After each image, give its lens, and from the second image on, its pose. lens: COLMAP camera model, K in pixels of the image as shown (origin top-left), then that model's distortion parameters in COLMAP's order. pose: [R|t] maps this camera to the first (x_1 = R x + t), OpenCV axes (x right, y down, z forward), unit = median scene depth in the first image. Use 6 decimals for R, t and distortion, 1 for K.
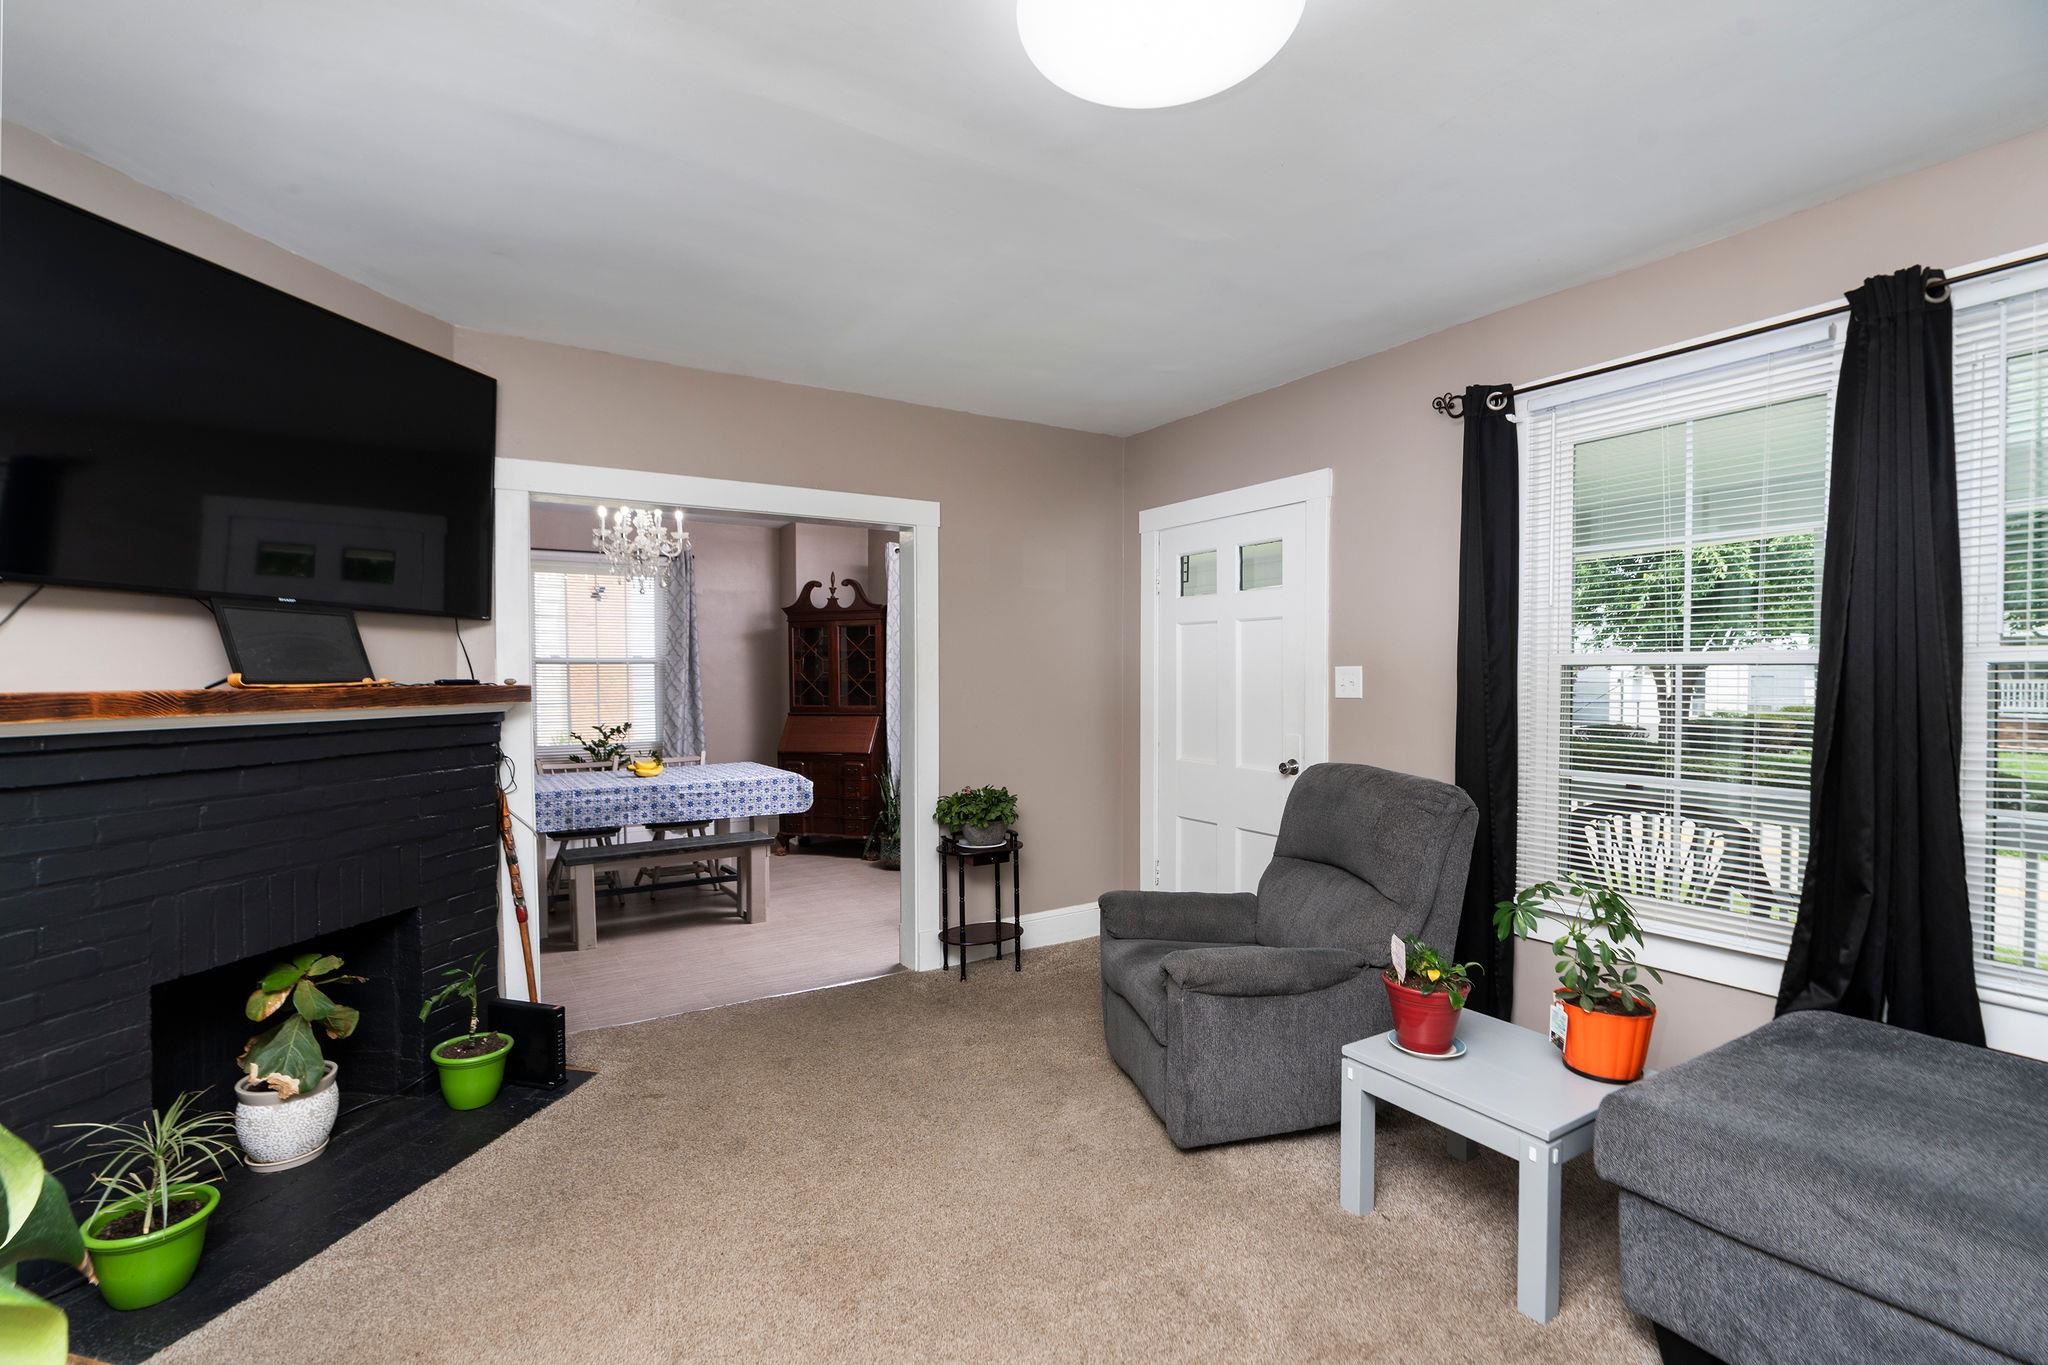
lens RADIAL K [[960.0, 0, 1007.5], [0, 960.0, 651.3], [0, 0, 1]] dist [0.001108, 0.000929]
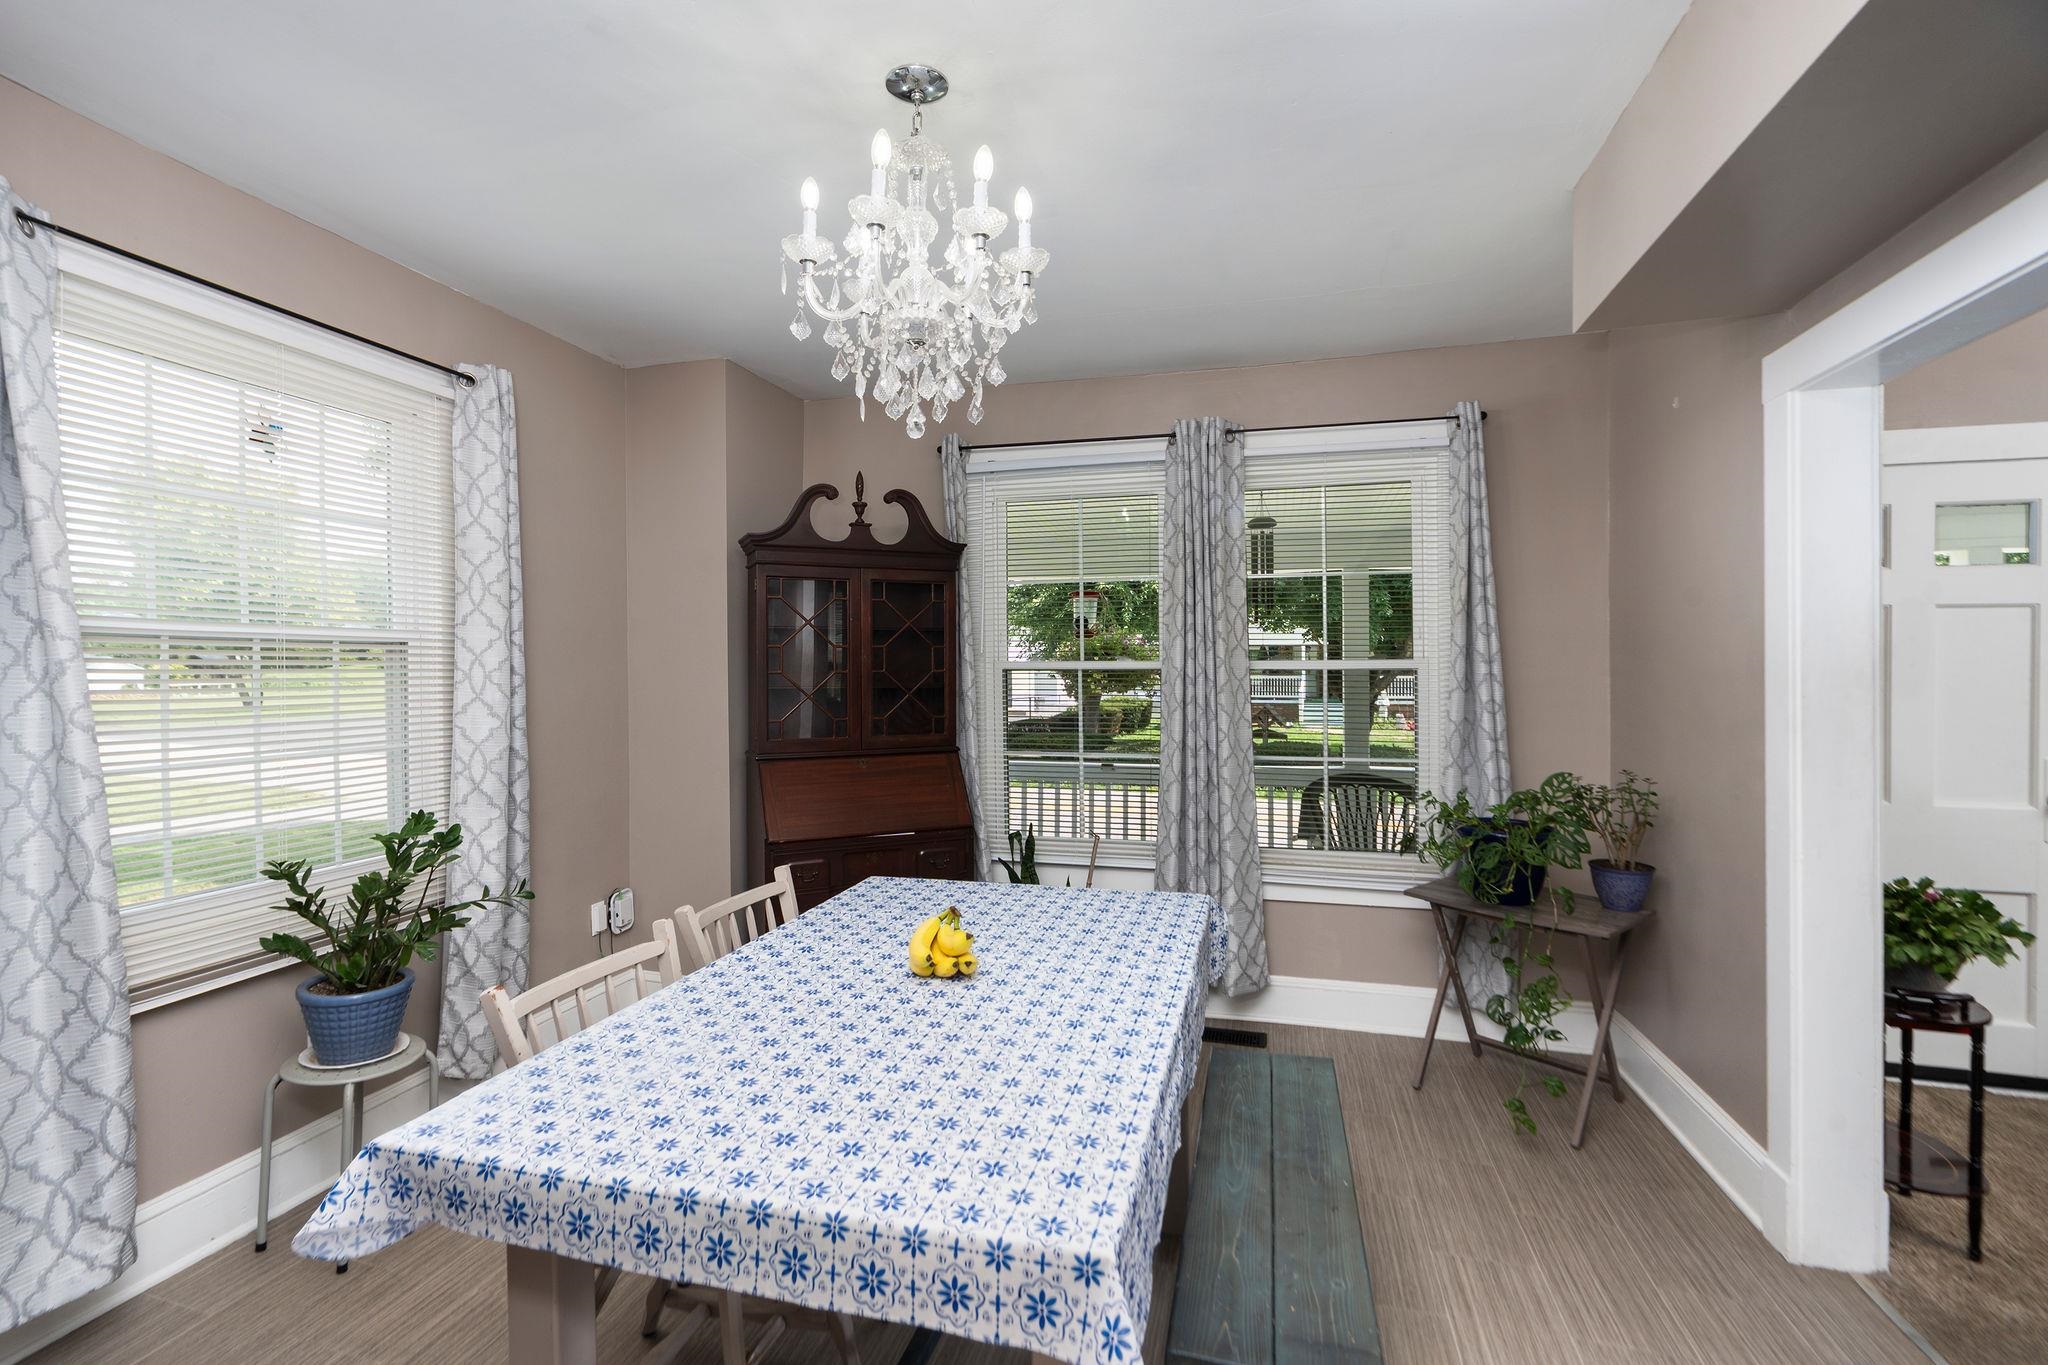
lens RADIAL K [[960.0, 0, 1007.5], [0, 960.0, 651.3], [0, 0, 1]] dist [0.001108, 0.000929]
pose [[0.712557, 0.012200, 0.701508, -0.477201], [-0.007720, 0.999925, -0.009548, 0.015184], [-0.701571, 0.001388, 0.712598, 0.591592]]
